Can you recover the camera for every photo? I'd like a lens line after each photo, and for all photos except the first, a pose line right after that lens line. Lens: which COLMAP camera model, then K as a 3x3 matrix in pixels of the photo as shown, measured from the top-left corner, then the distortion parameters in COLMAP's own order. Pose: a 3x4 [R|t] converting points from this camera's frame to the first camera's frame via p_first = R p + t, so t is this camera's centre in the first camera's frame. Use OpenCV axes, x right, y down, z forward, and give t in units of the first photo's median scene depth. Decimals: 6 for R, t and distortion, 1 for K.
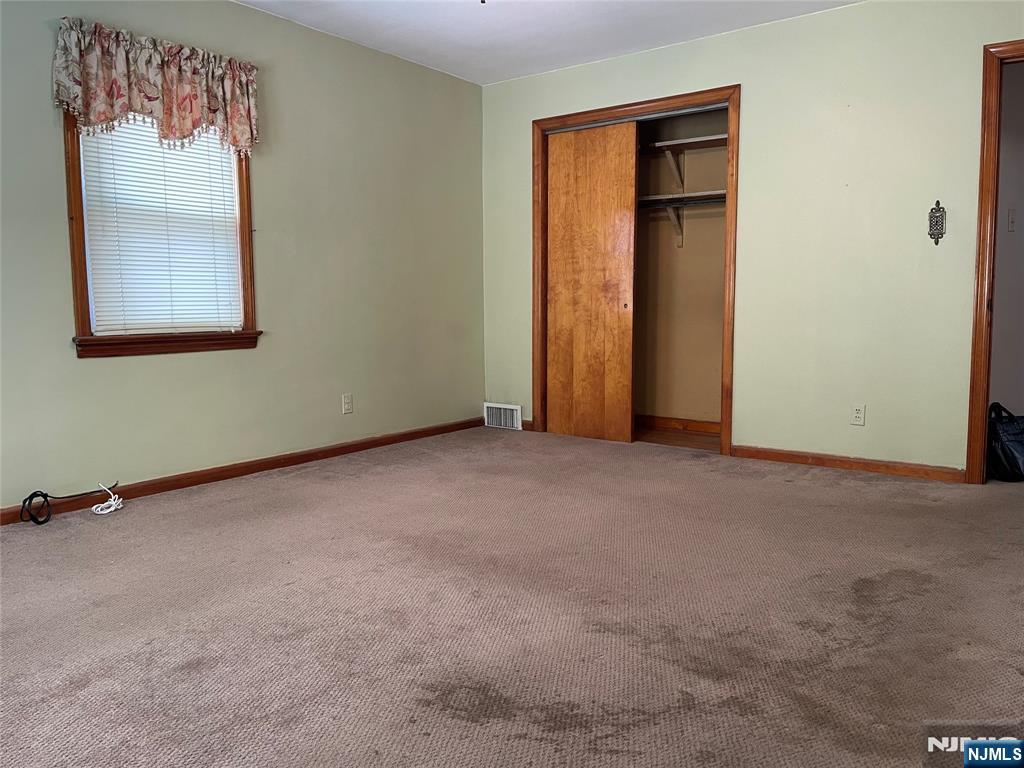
lens RADIAL K [[777.5, 0, 516.6], [0, 777.5, 386.0], [0, 0, 1]] dist [0.076955, -0.096542]
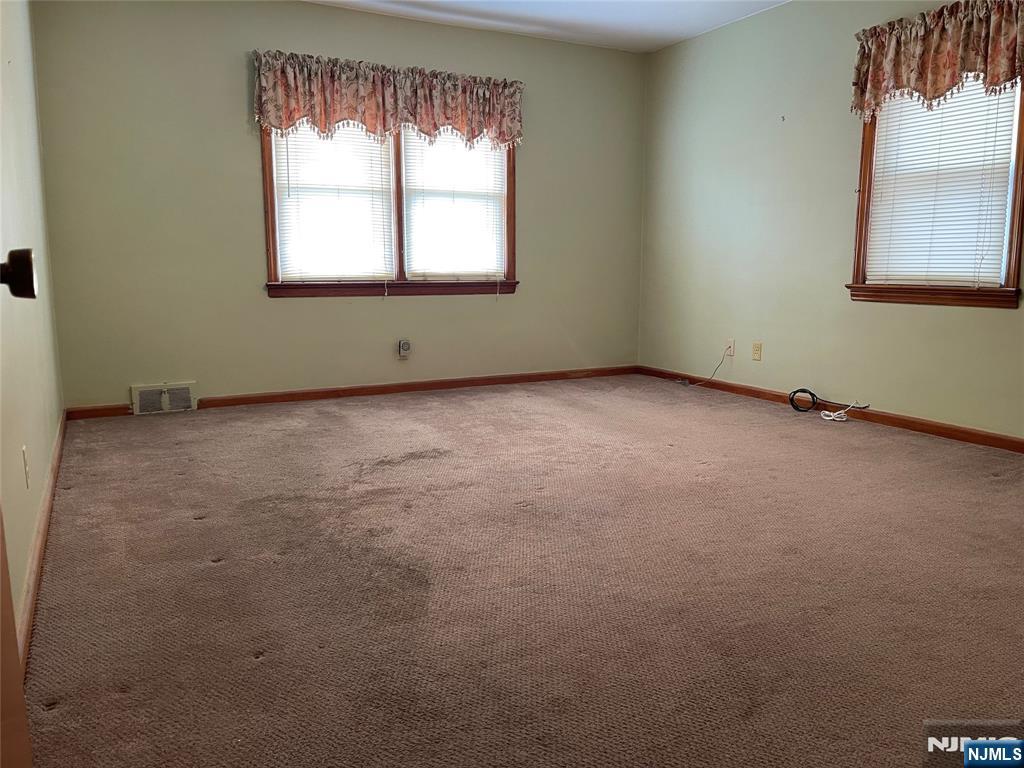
lens RADIAL K [[777.5, 0, 514.7], [0, 777.5, 383.6], [0, 0, 1]] dist [0.076955, -0.096542]
pose [[-0.433182, 0.141467, -0.890135, 0.888325], [-0.097862, 0.974384, 0.202481, -0.113909], [0.895978, 0.174821, -0.408242, 1.104211]]
